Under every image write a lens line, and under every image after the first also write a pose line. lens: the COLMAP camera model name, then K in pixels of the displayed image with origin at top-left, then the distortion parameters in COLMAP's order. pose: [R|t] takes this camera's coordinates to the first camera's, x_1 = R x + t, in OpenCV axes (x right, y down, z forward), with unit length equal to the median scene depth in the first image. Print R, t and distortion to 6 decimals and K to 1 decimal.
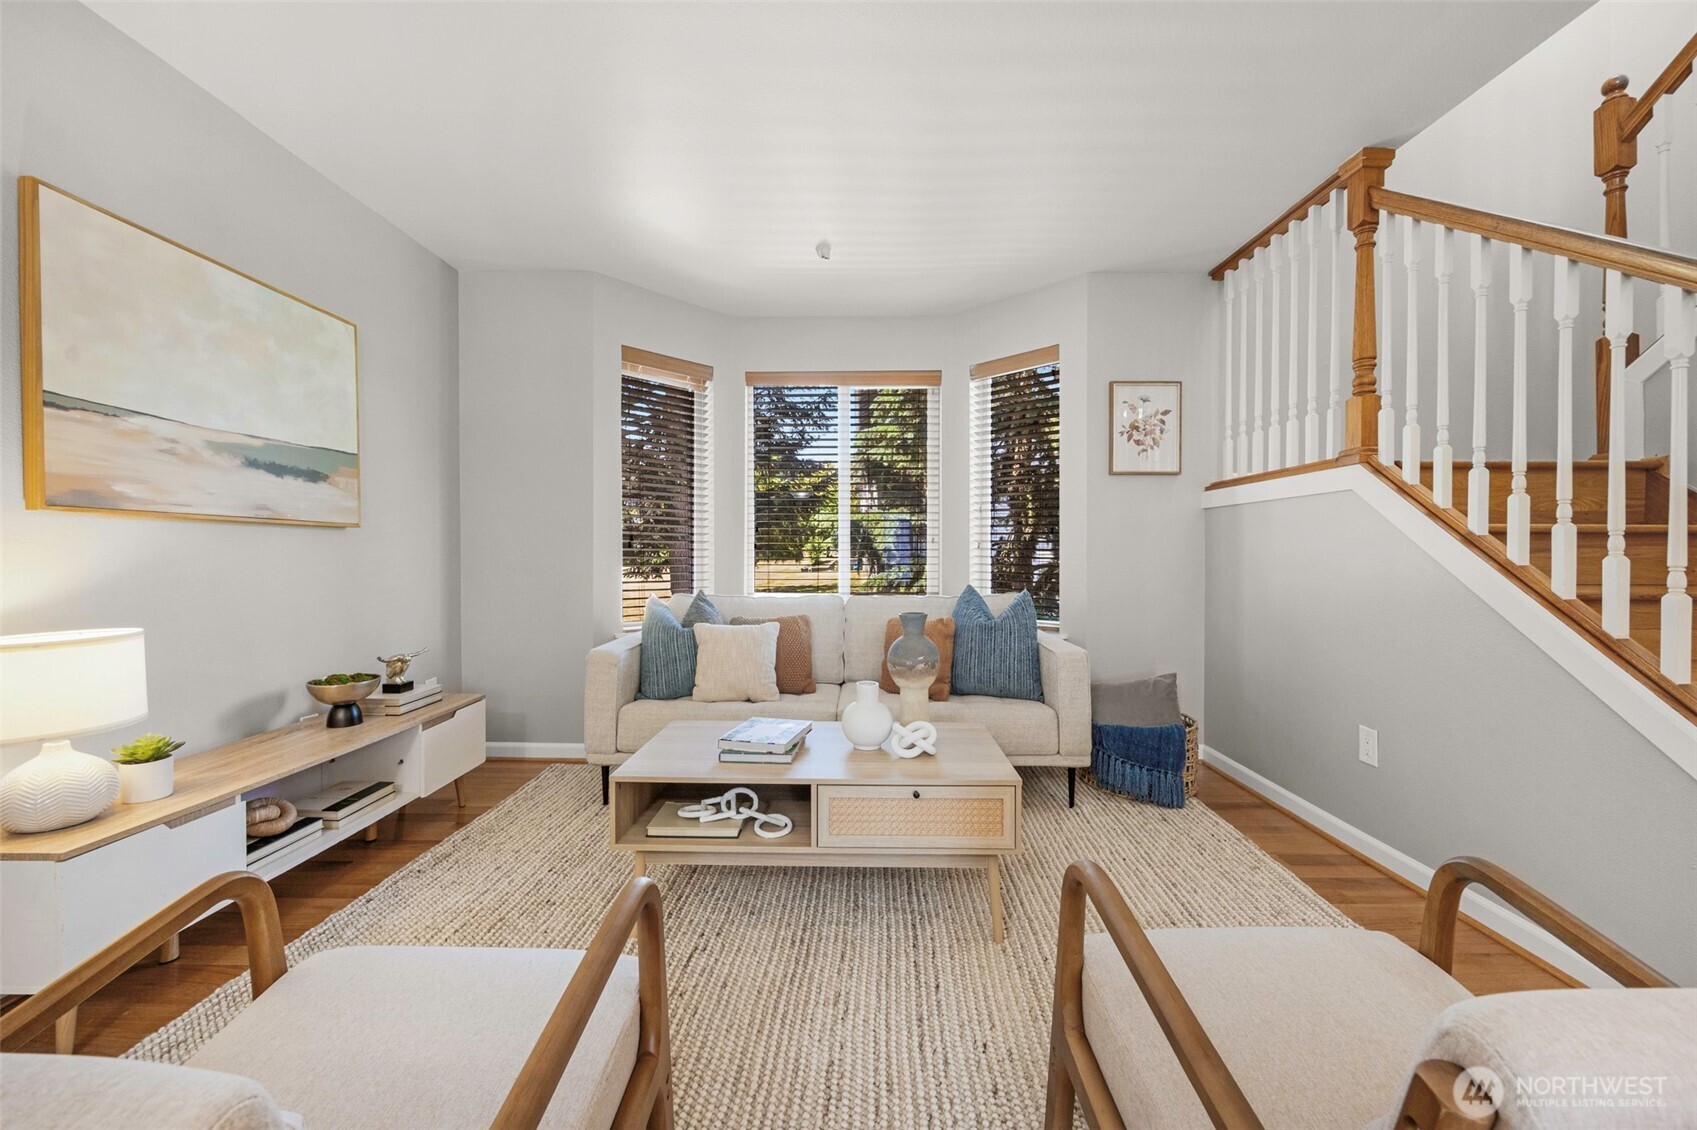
lens RADIAL K [[685.7, 0, 850.7], [0, 685.7, 561.0], [0, 0, 1]] dist [-0.001427, -0.000327]
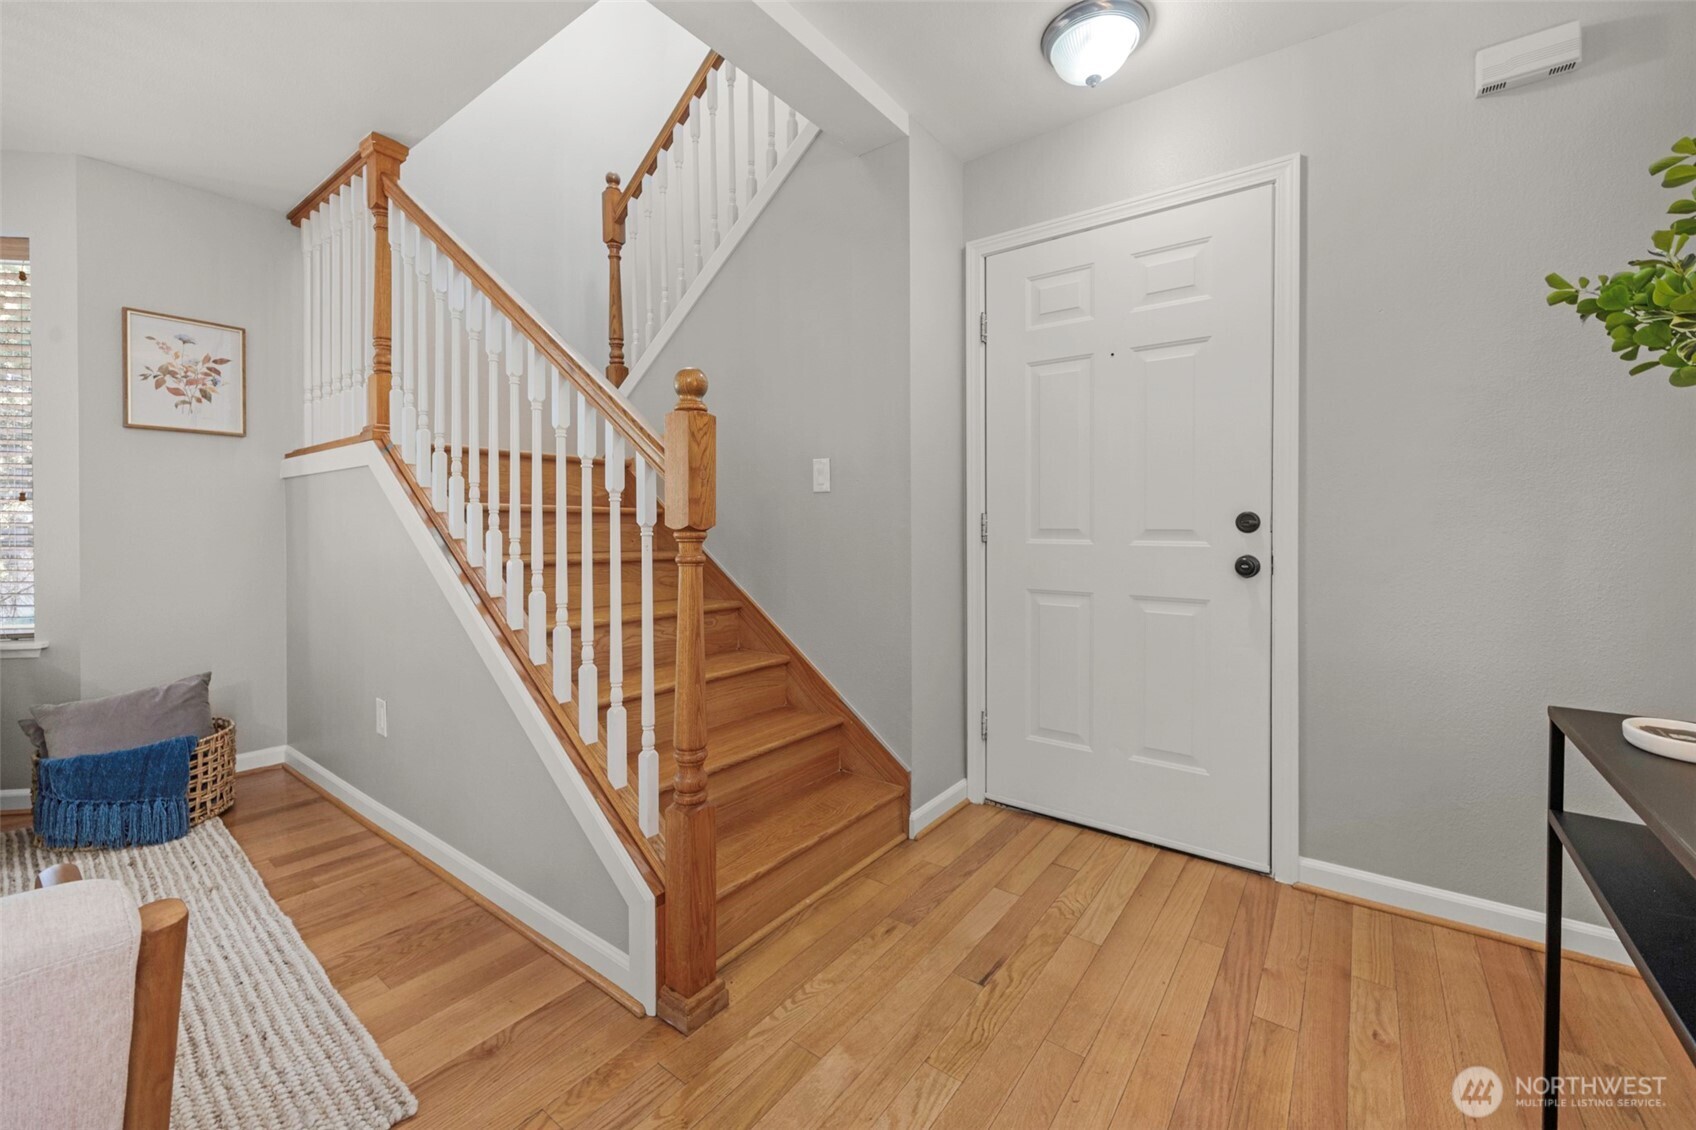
lens RADIAL K [[685.1, 0, 850.3], [0, 685.1, 526.5], [0, 0, 1]] dist [-0.000731, -0.000090]
pose [[0.579215, 0.000115, 0.815175, 0.299701], [0.010684, 0.999913, -0.007732, 0.000763], [-0.815105, 0.013187, 0.579163, -0.149854]]
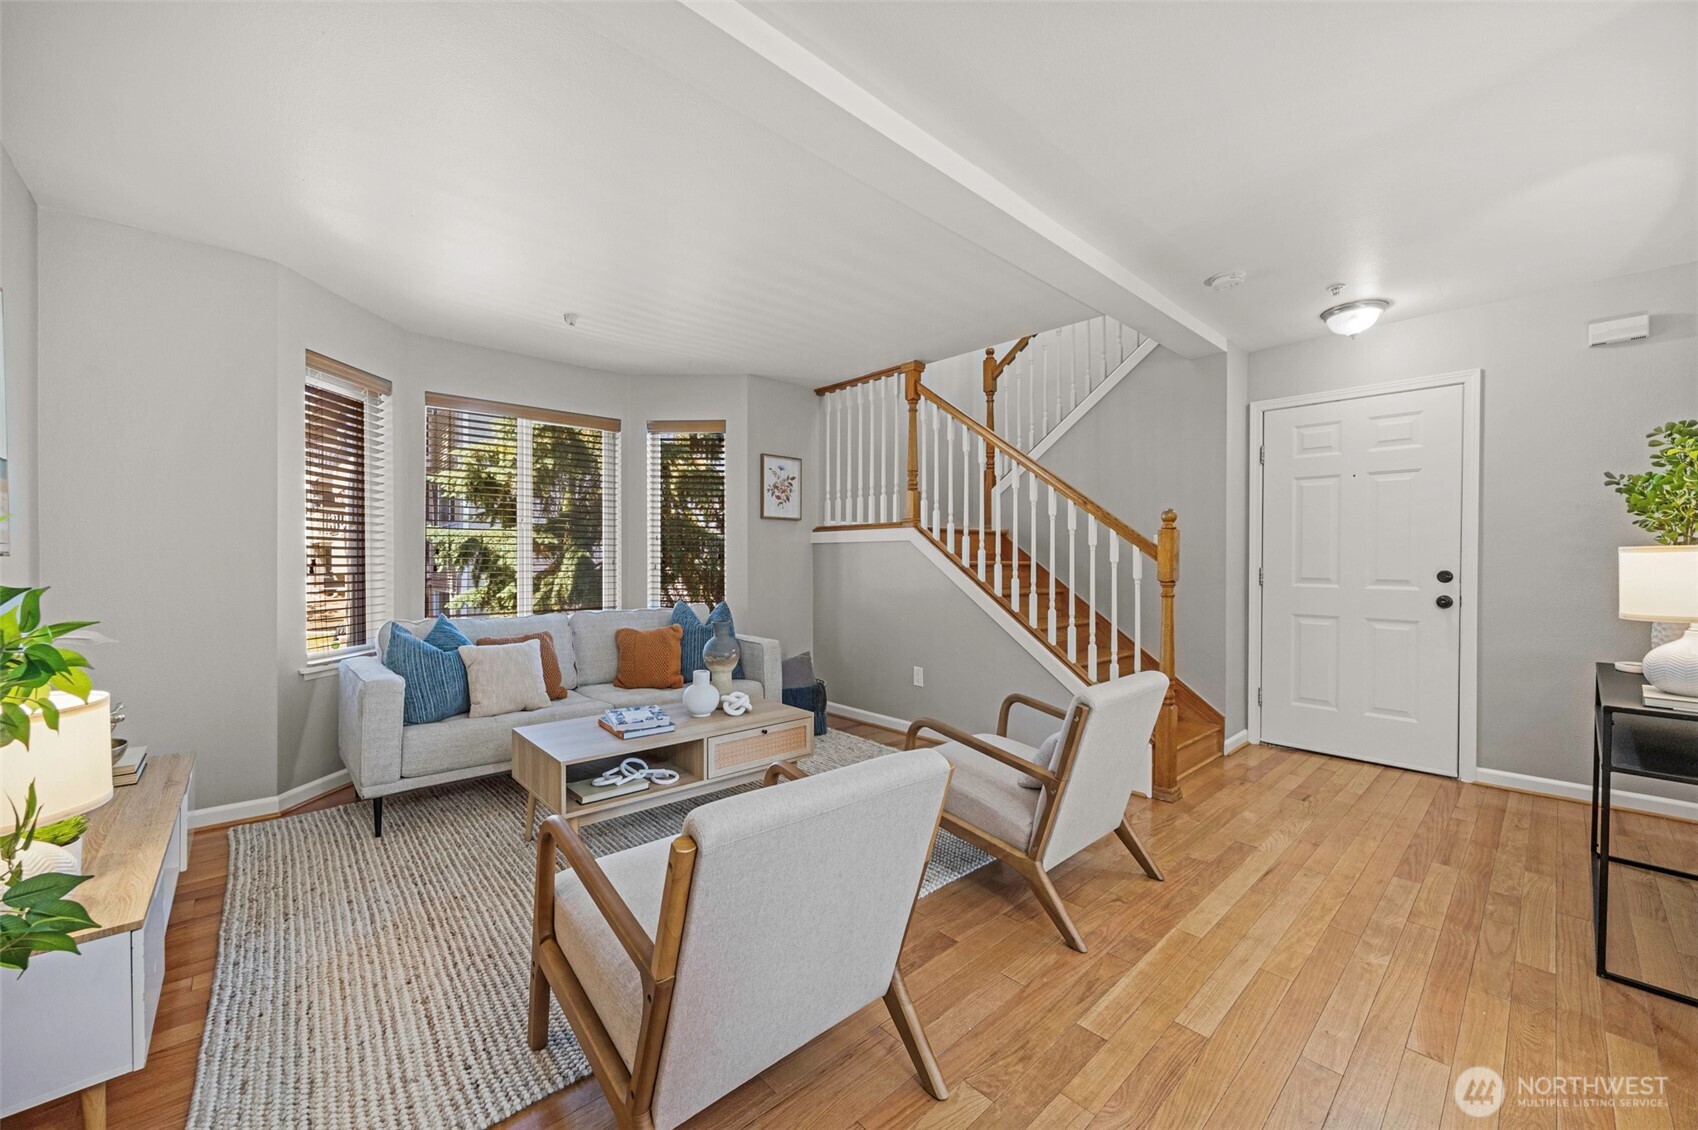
lens RADIAL K [[630.0, 0, 905.9], [0, 630.0, 565.1], [0, 0, 1]] dist [-0.000031, 0.000061]
pose [[0.699967, -0.000264, 0.714175, -0.467555], [0.004730, 0.999980, -0.004266, -0.028604], [-0.714159, 0.006364, 0.699954, -0.179539]]
